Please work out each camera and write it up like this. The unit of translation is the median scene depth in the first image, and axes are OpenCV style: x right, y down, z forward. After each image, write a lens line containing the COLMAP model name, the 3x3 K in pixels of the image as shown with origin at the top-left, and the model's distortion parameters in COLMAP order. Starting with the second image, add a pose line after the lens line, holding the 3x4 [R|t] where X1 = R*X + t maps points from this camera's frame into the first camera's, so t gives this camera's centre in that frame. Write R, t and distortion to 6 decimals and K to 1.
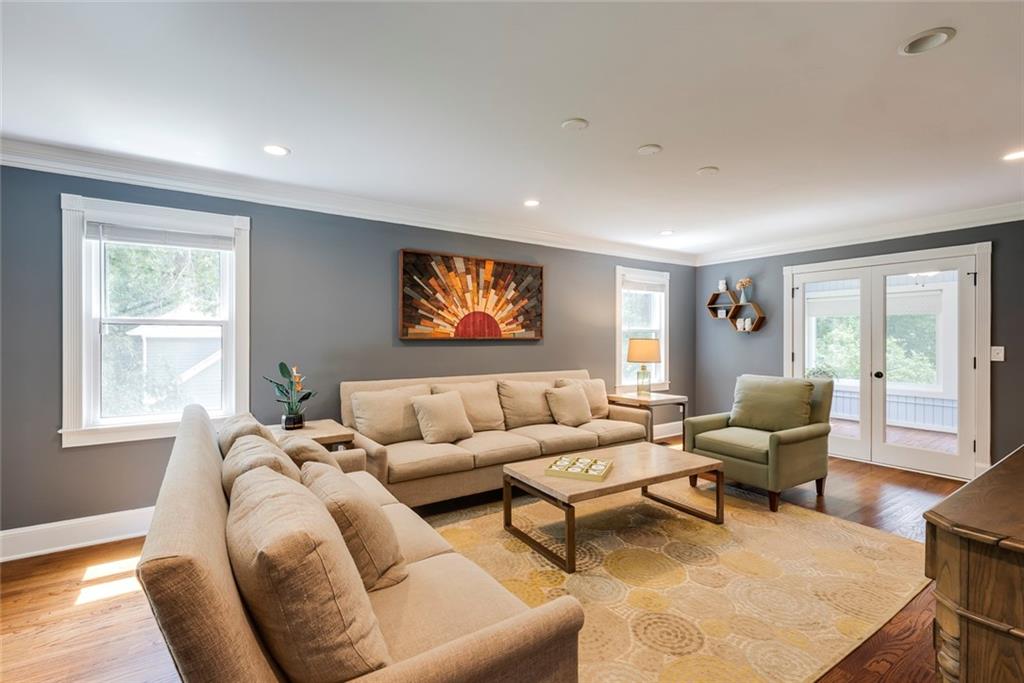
lens RADIAL K [[459.3, 0, 510.1], [0, 459.3, 341.2], [0, 0, 1]] dist [0.001074, -0.000184]
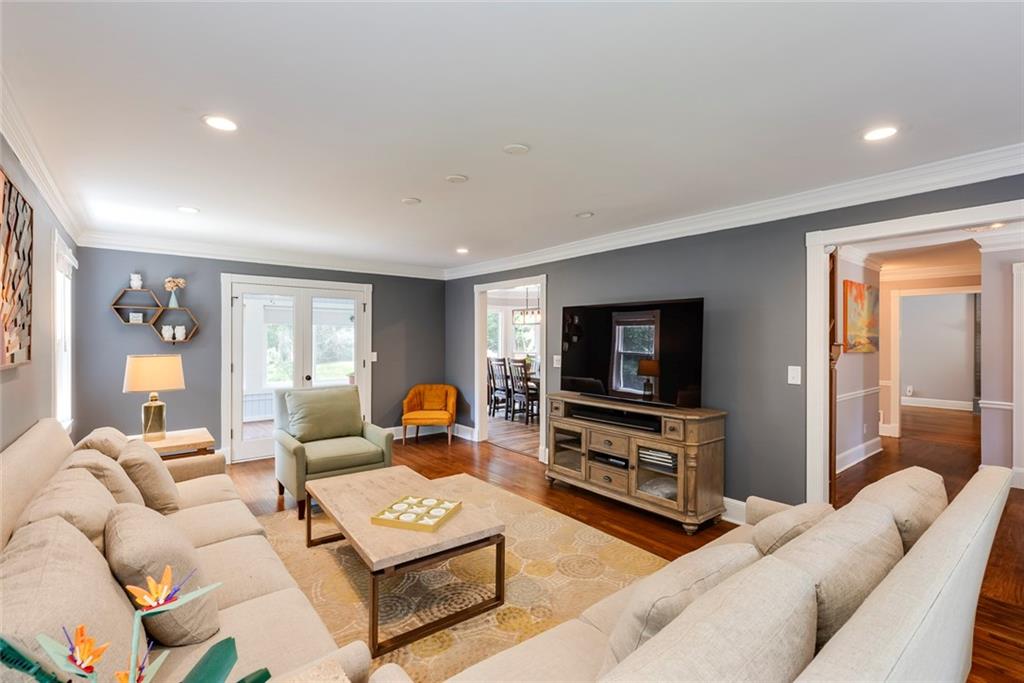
lens RADIAL K [[459.3, 0, 505.5], [0, 459.3, 338.1], [0, 0, 1]] dist [0.001074, -0.000184]
pose [[-0.076645, -0.000833, 0.997058, -0.481510], [0.003737, 0.999992, 0.001123, -0.033790], [-0.997051, 0.003812, -0.076641, 0.608828]]
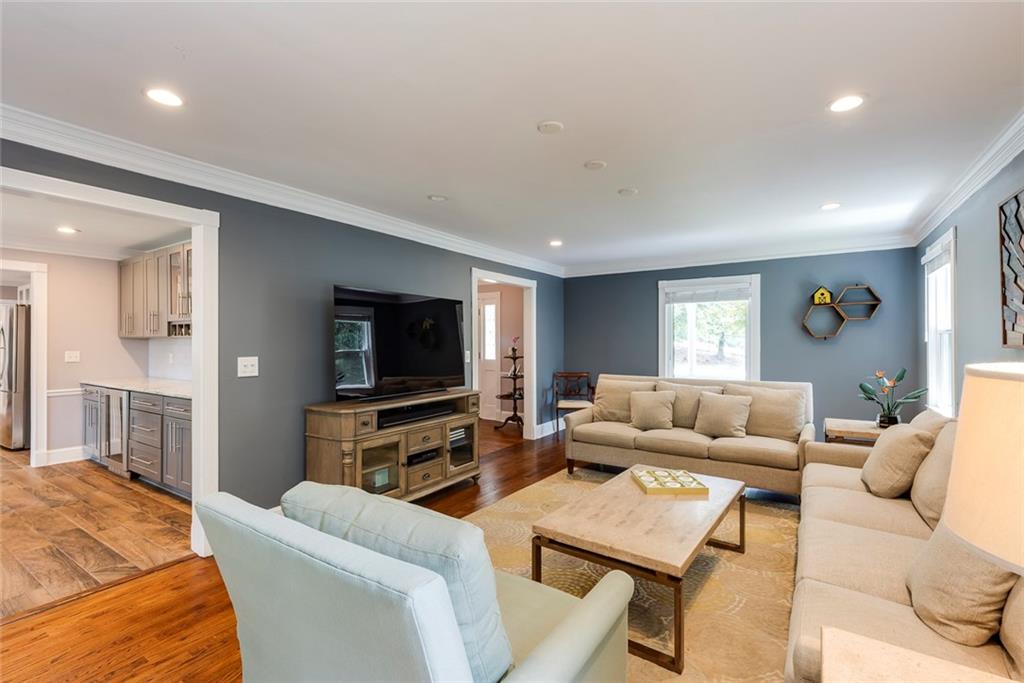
lens RADIAL K [[459.3, 0, 511.7], [0, 459.3, 339.7], [0, 0, 1]] dist [0.001074, -0.000184]
pose [[-0.921837, 0.002229, -0.387571, 0.555352], [0.001259, 0.999995, 0.002755, -0.017340], [0.387575, 0.002052, -0.921836, 1.188032]]
